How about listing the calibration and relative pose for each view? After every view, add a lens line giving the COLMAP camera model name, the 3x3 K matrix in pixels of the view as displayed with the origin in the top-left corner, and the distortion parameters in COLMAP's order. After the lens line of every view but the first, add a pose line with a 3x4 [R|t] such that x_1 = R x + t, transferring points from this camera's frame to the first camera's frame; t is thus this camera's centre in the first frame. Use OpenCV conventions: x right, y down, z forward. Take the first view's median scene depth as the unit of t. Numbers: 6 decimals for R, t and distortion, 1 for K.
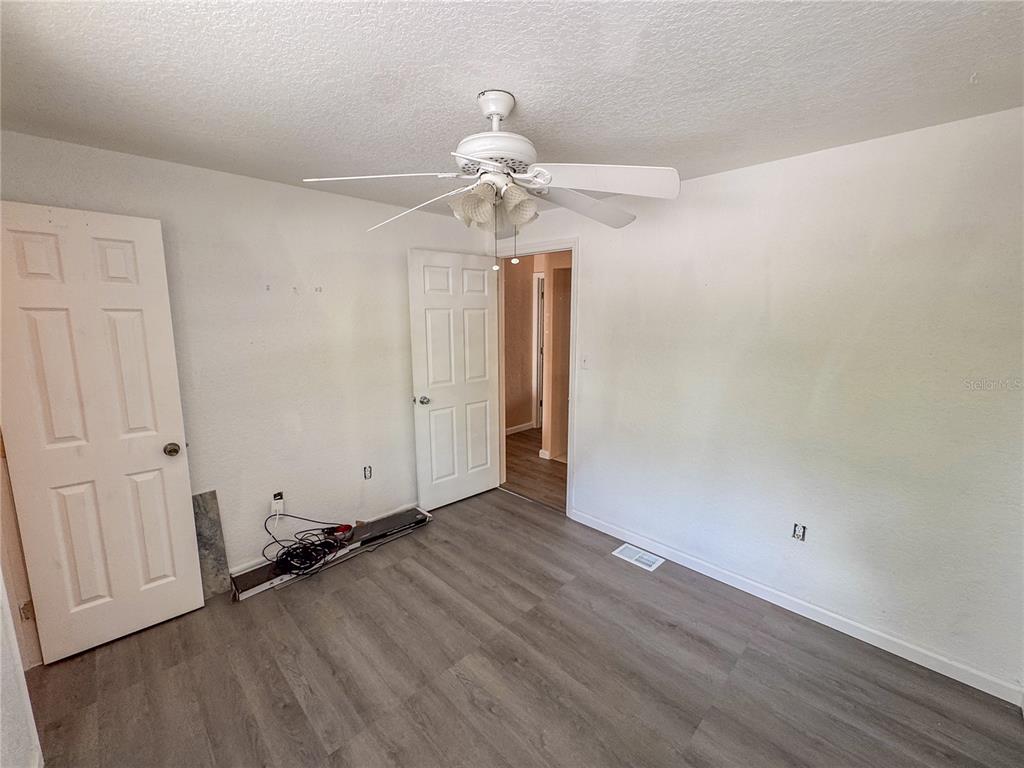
lens RADIAL K [[424.9, 0, 512.0], [0, 424.9, 384.0], [0, 0, 1]] dist [-0.002123, -0.000226]
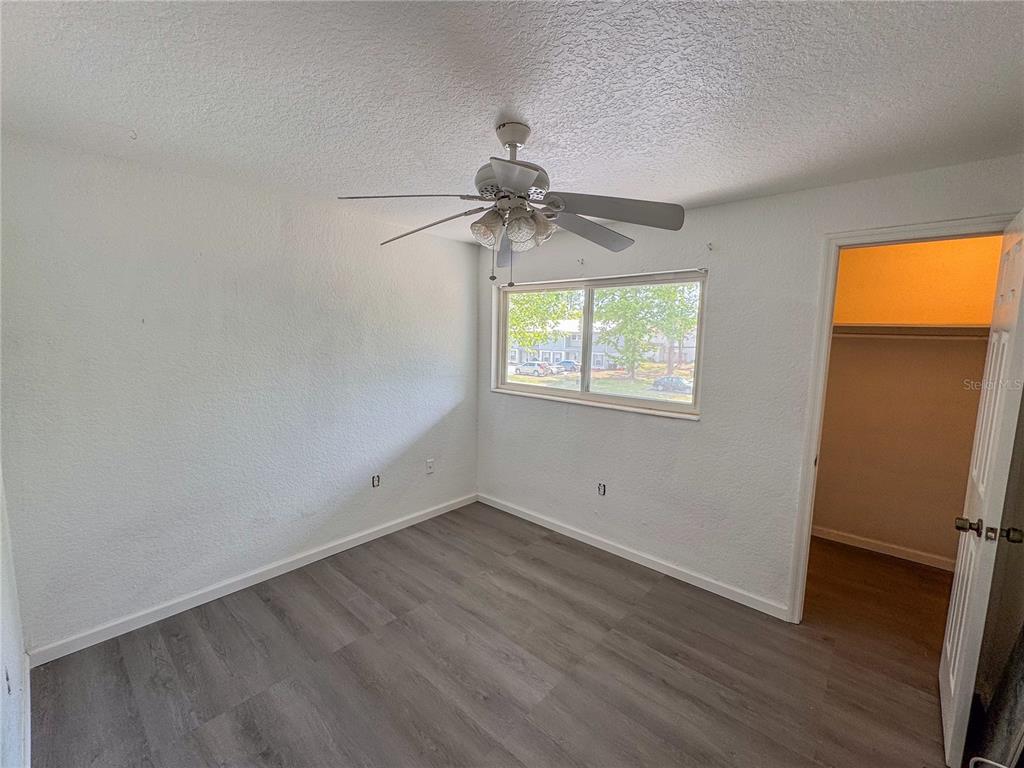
lens RADIAL K [[424.9, 0, 512.0], [0, 424.9, 384.0], [0, 0, 1]] dist [-0.002123, -0.000226]
pose [[-0.997540, -0.014318, -0.068625, 0.019946], [-0.032667, 0.961082, 0.274326, -0.215035], [0.062027, 0.275893, -0.959185, 1.379933]]
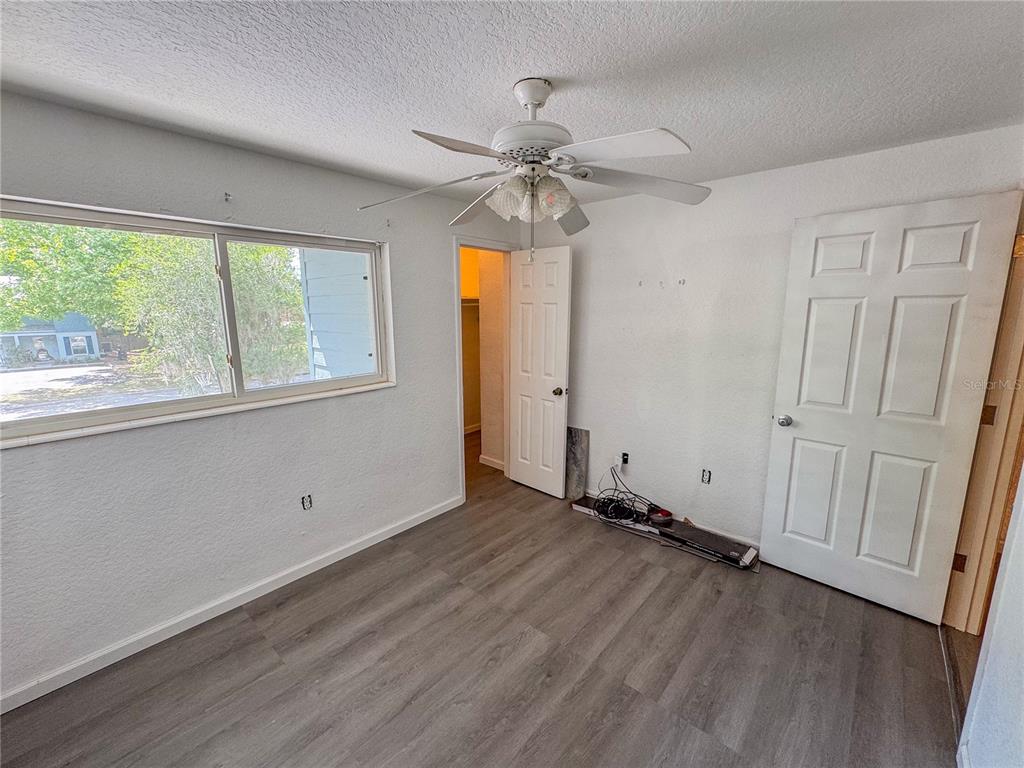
lens RADIAL K [[424.9, 0, 512.0], [0, 424.9, 384.0], [0, 0, 1]] dist [-0.002123, -0.000226]
pose [[0.065257, 0.176810, -0.982079, 0.654629], [-0.162139, 0.972977, 0.164397, -0.093600], [0.984608, 0.148506, 0.092161, 0.598458]]
